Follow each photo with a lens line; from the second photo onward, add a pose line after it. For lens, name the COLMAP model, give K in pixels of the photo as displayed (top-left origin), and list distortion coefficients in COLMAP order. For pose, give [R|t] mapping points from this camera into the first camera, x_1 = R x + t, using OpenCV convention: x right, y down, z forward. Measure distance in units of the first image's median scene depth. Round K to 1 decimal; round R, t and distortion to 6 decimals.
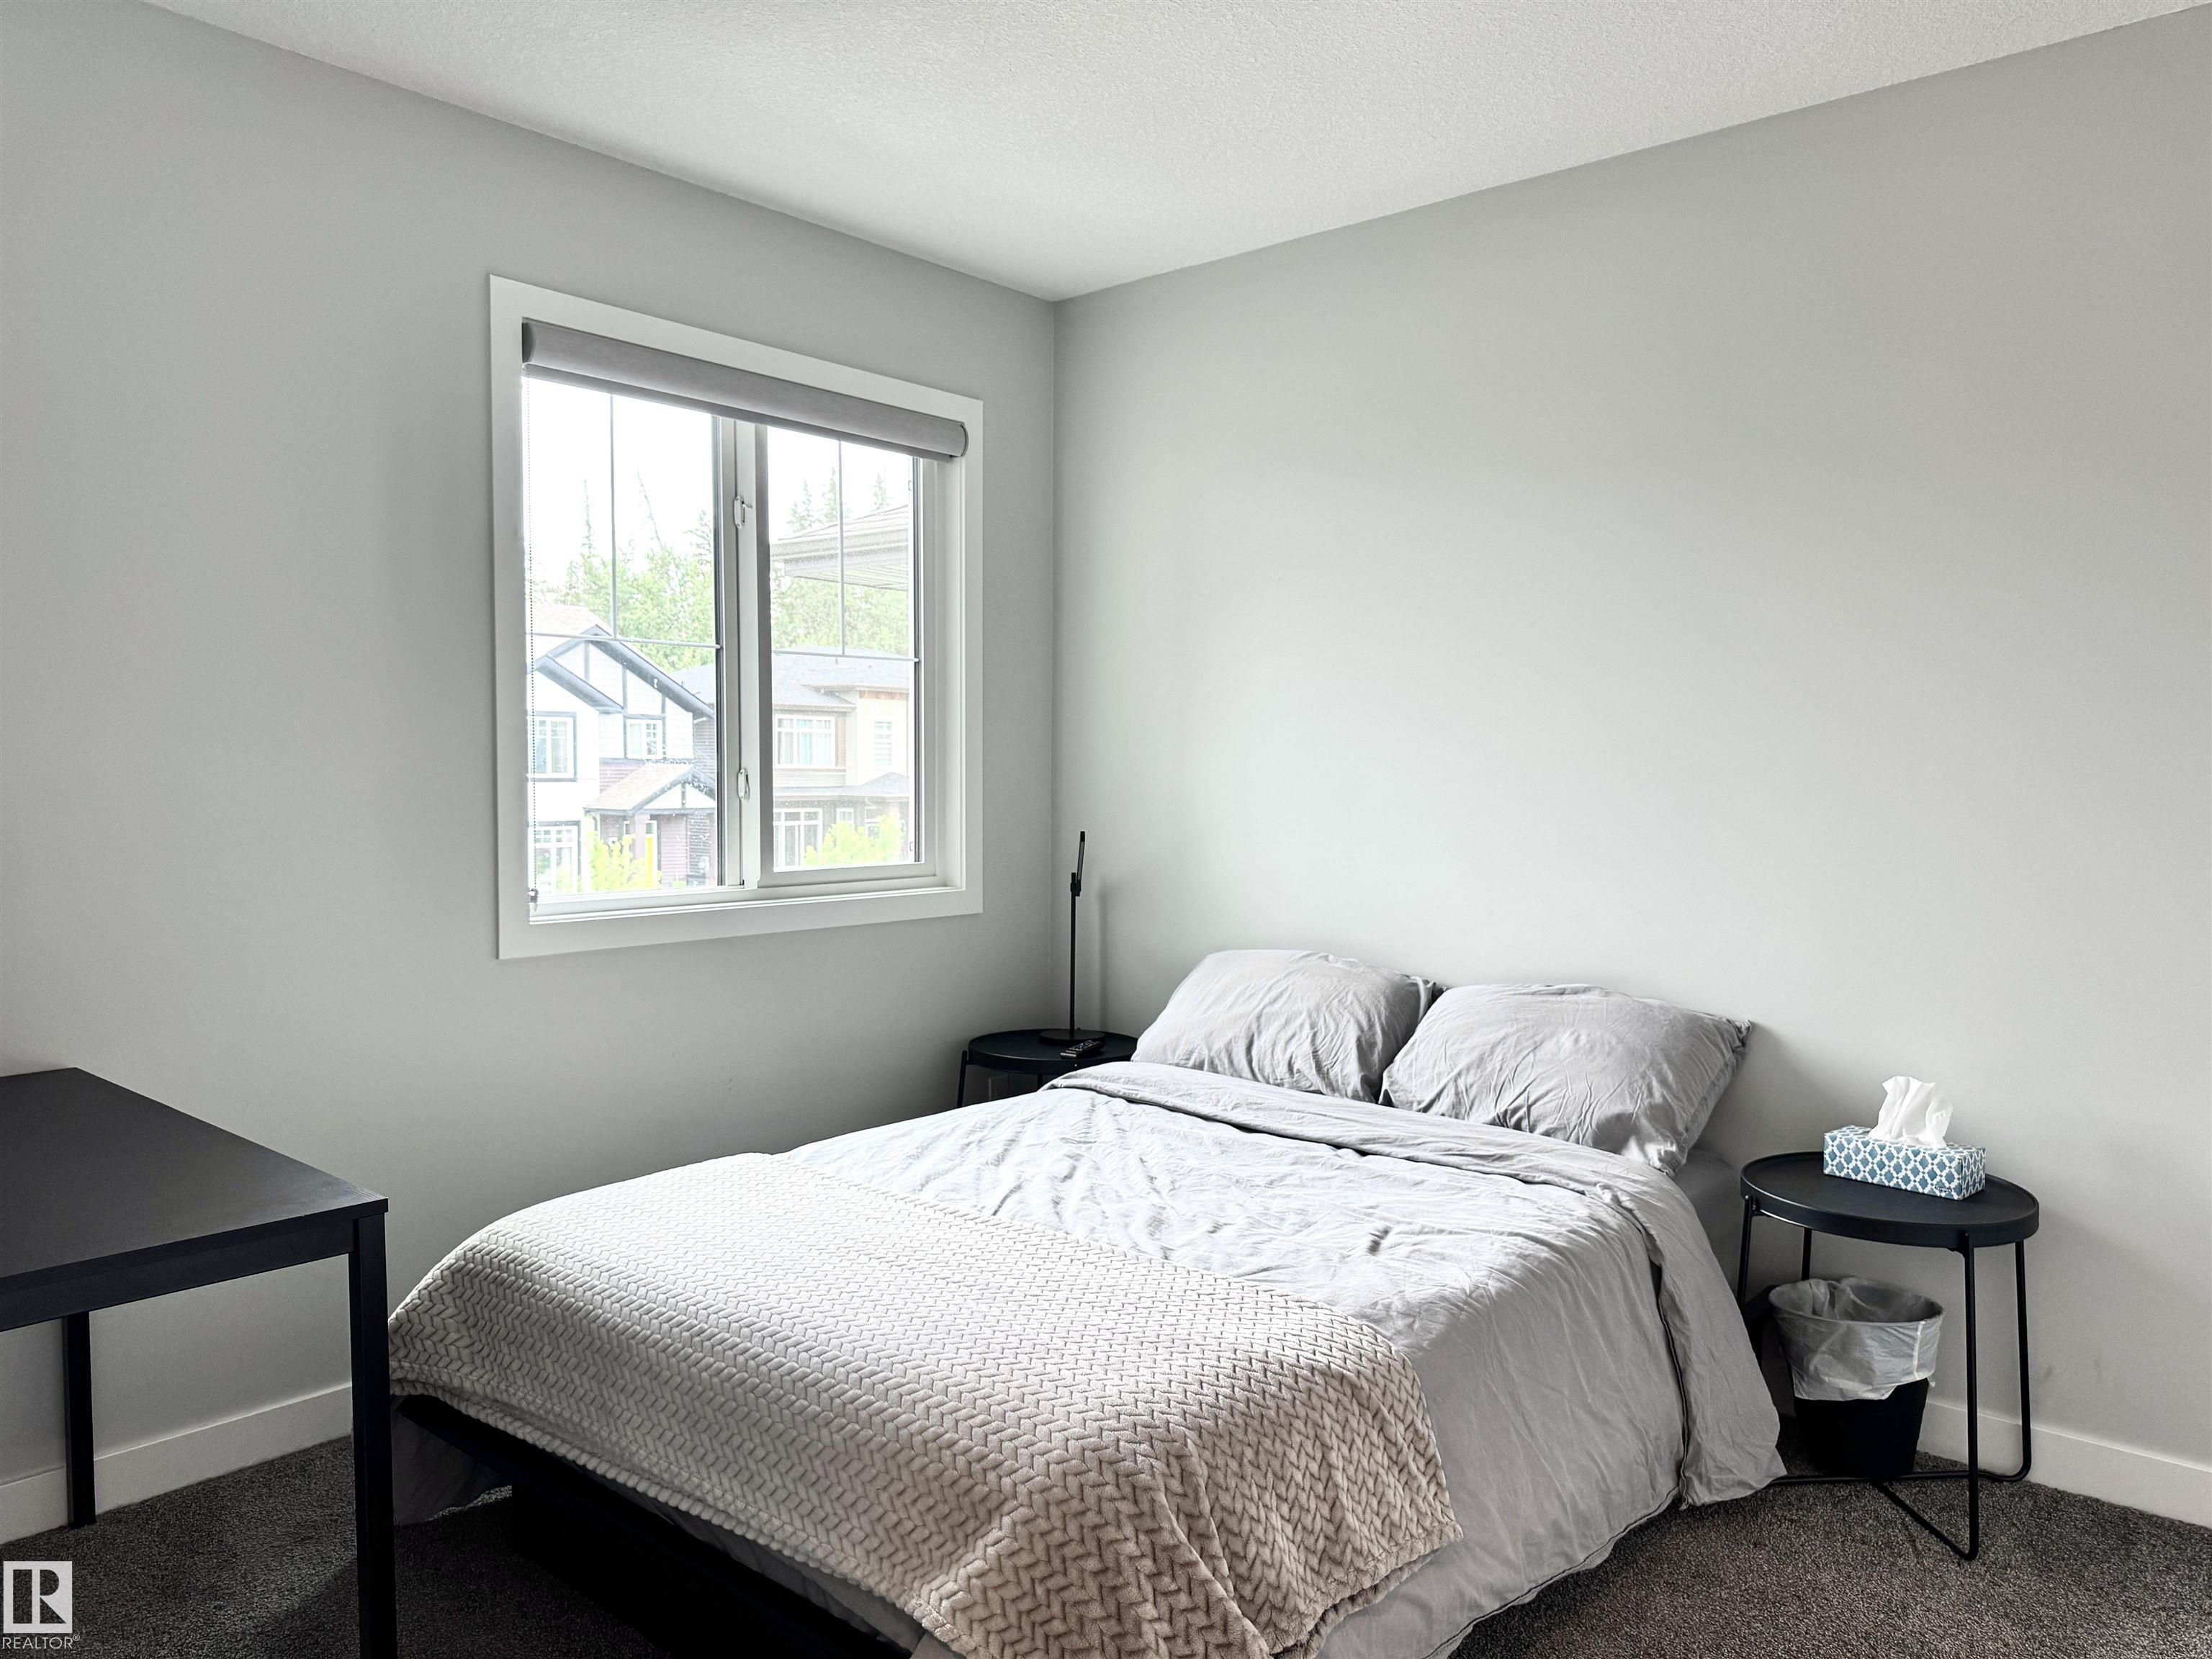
lens RADIAL K [[1562.0, 0, 1106.0], [0, 1562.0, 829.5], [0, 0, 1]] dist [0.110574, -0.001282]
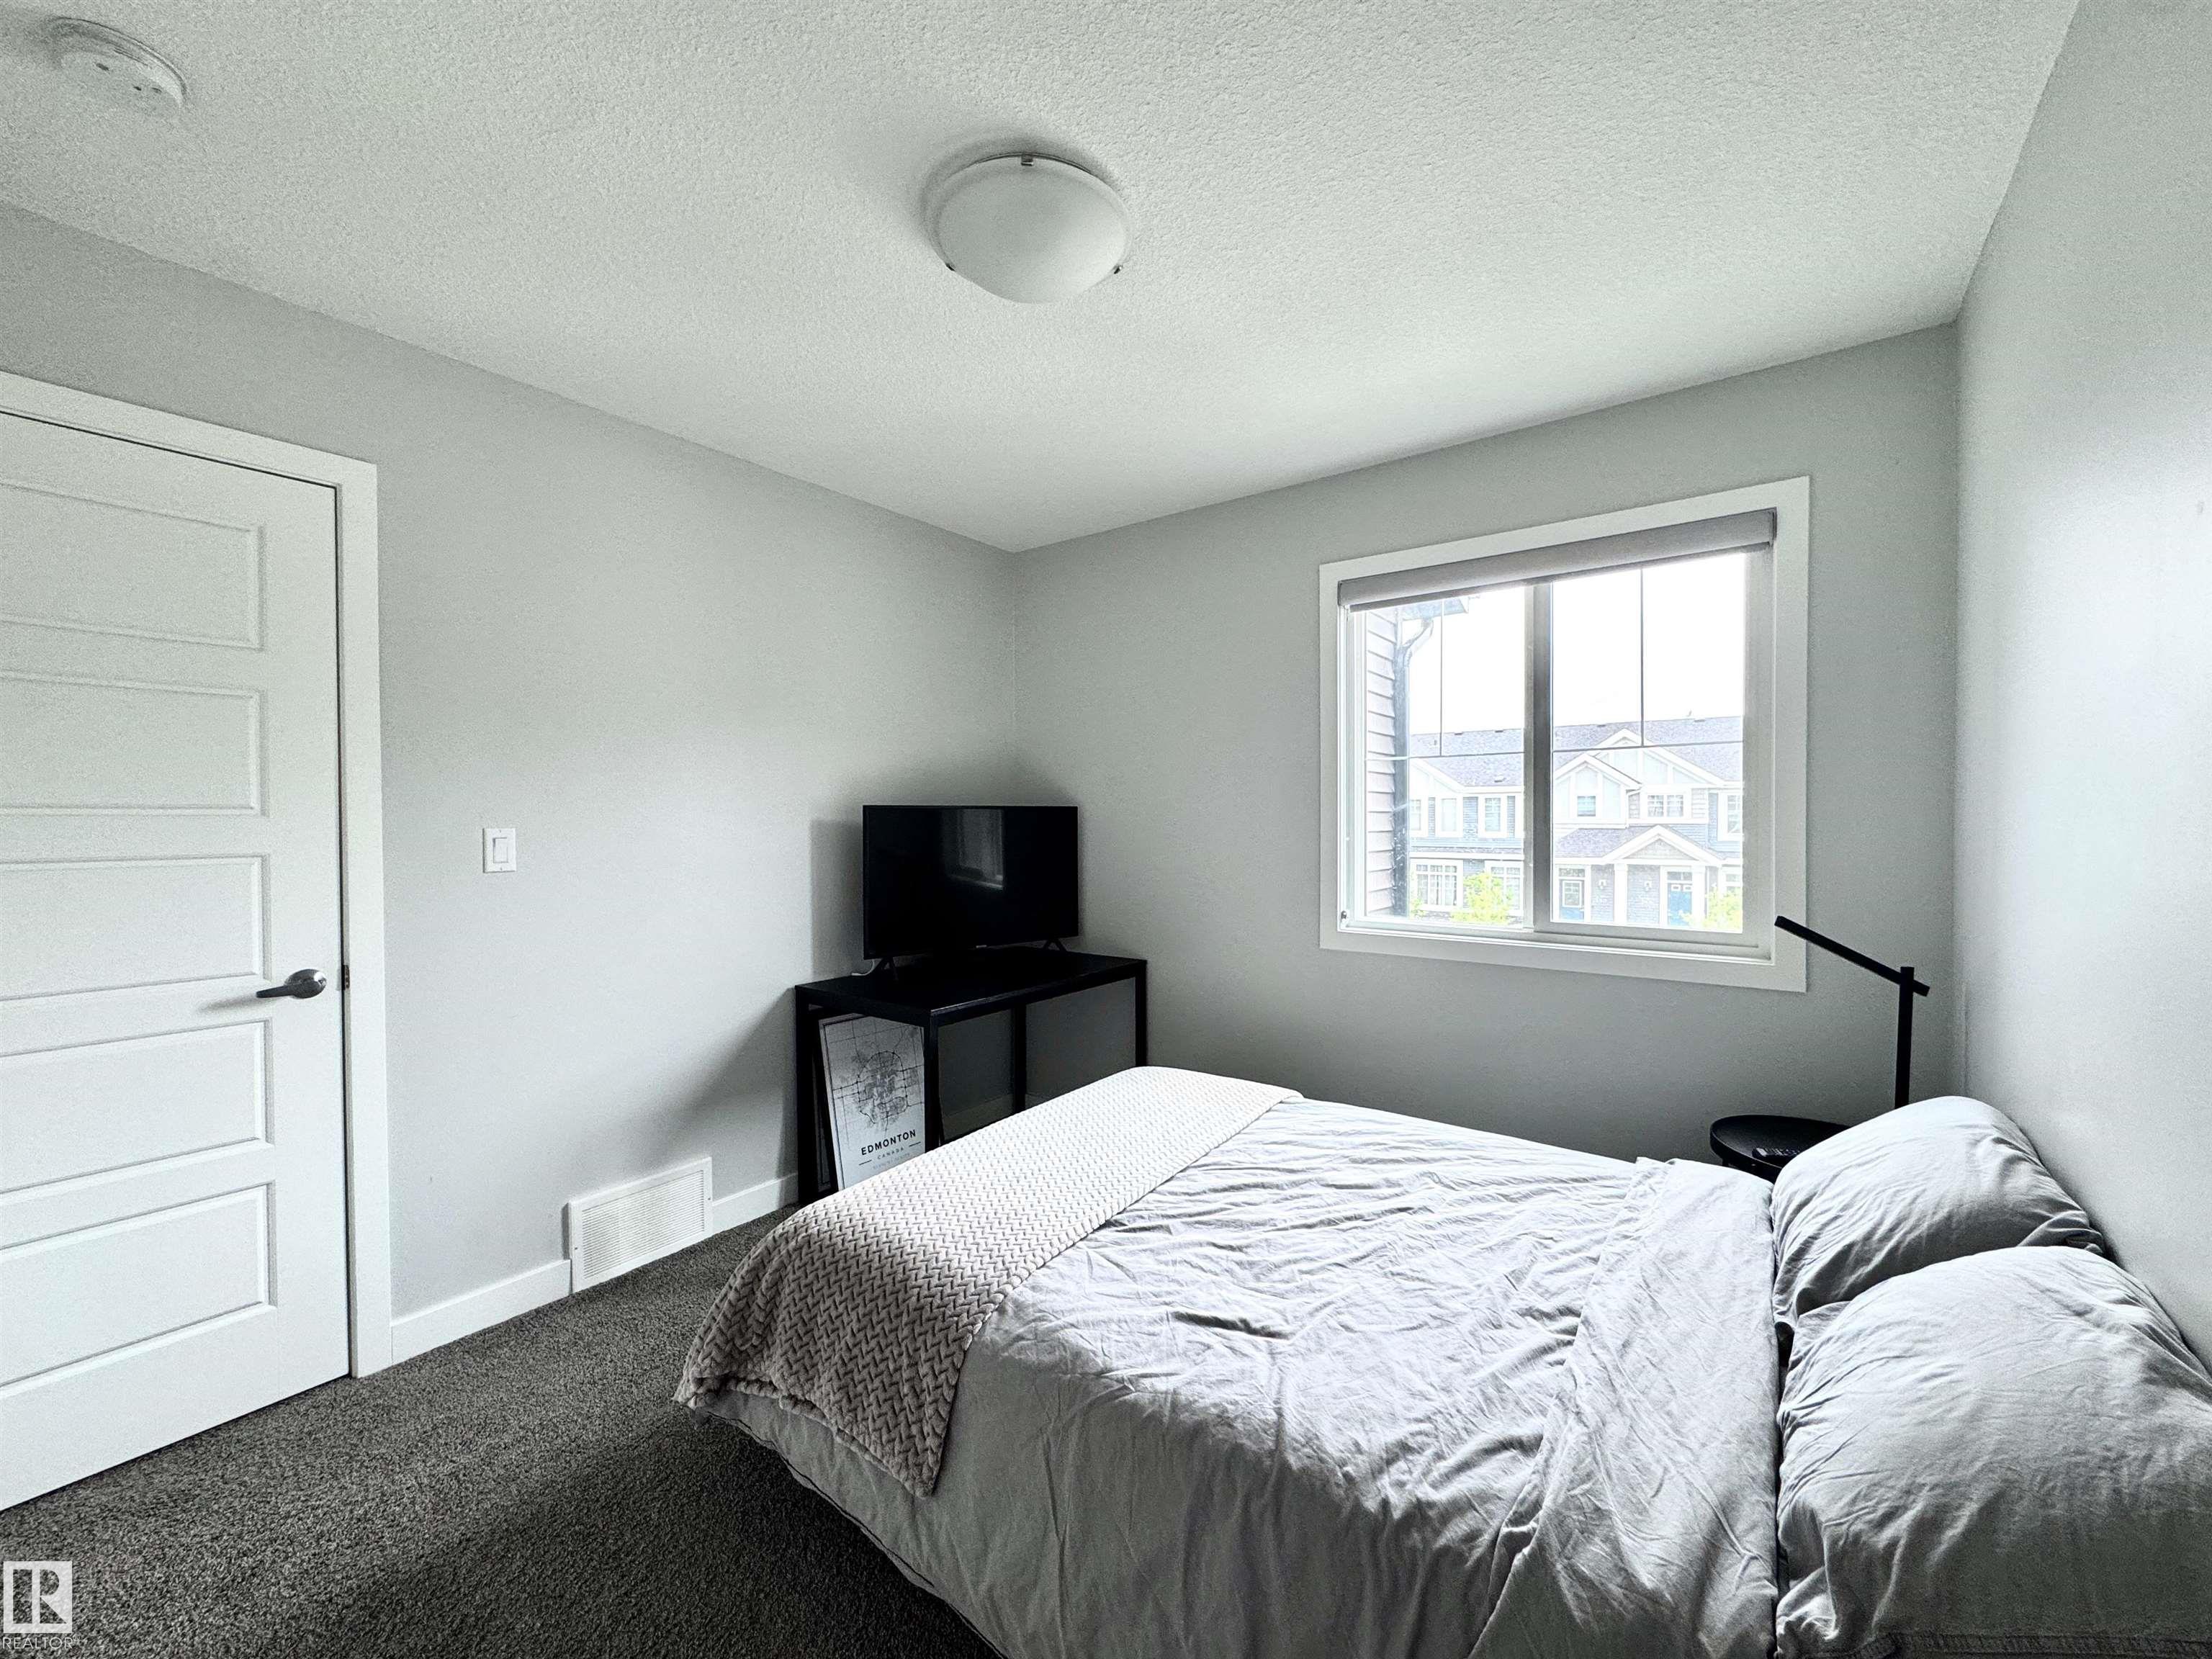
lens RADIAL K [[871.7, 0, 1106.0], [0, 871.7, 829.5], [0, 0, 1]] dist [-0.007855, 0.000107]
pose [[0.077128, 0.002945, -0.997017, 0.513711], [-0.046982, 0.998895, -0.000684, -0.034159], [0.995914, 0.046895, 0.077181, 0.628837]]
